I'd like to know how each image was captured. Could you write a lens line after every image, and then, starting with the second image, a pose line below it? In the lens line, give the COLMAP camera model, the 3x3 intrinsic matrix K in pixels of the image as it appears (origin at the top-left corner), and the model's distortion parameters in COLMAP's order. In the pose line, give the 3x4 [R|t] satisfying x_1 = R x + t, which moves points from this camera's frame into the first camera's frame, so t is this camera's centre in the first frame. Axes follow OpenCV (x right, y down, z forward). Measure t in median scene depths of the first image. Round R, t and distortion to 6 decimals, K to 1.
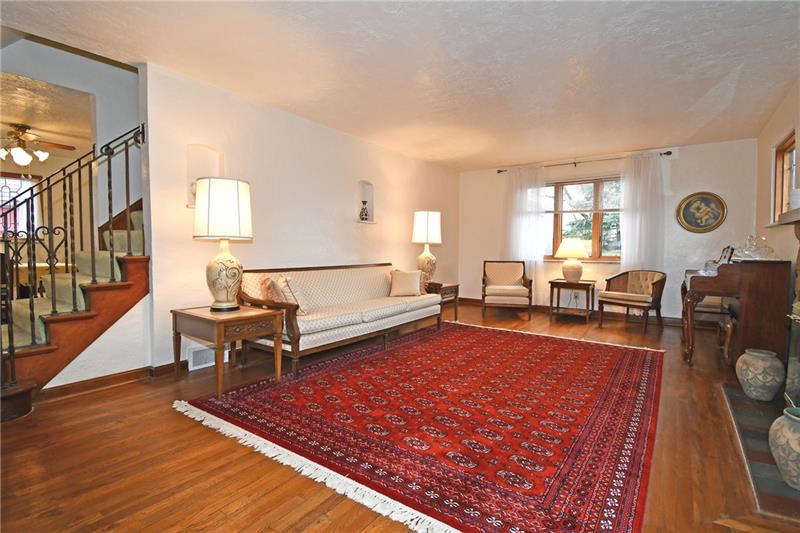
lens RADIAL K [[379.5, 0, 400.0], [0, 379.5, 266.5], [0, 0, 1]] dist [-0.002598, -0.000657]
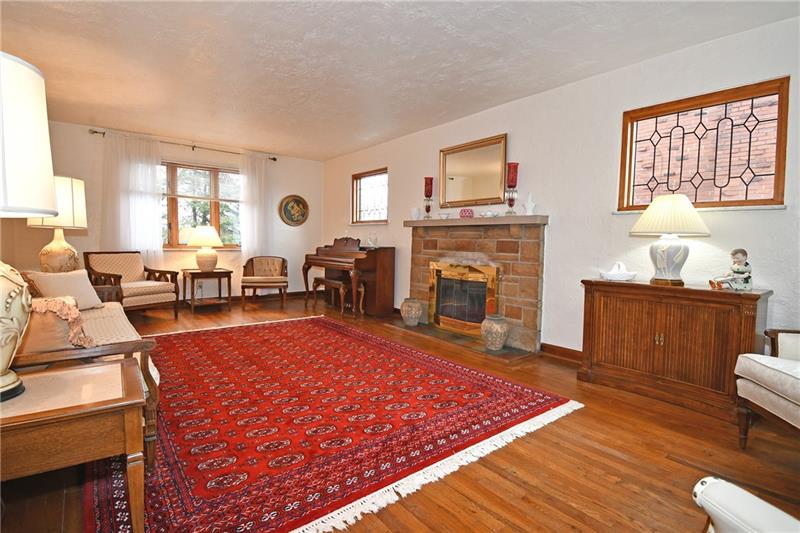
lens RADIAL K [[384.3, 0, 399.9], [0, 384.3, 271.5], [0, 0, 1]] dist [-0.000588, -0.014942]
pose [[0.286901, -0.076504, 0.954900, -0.385826], [0.026906, 0.997056, 0.071798, -0.017628], [-0.957582, 0.005093, 0.288115, 0.264272]]
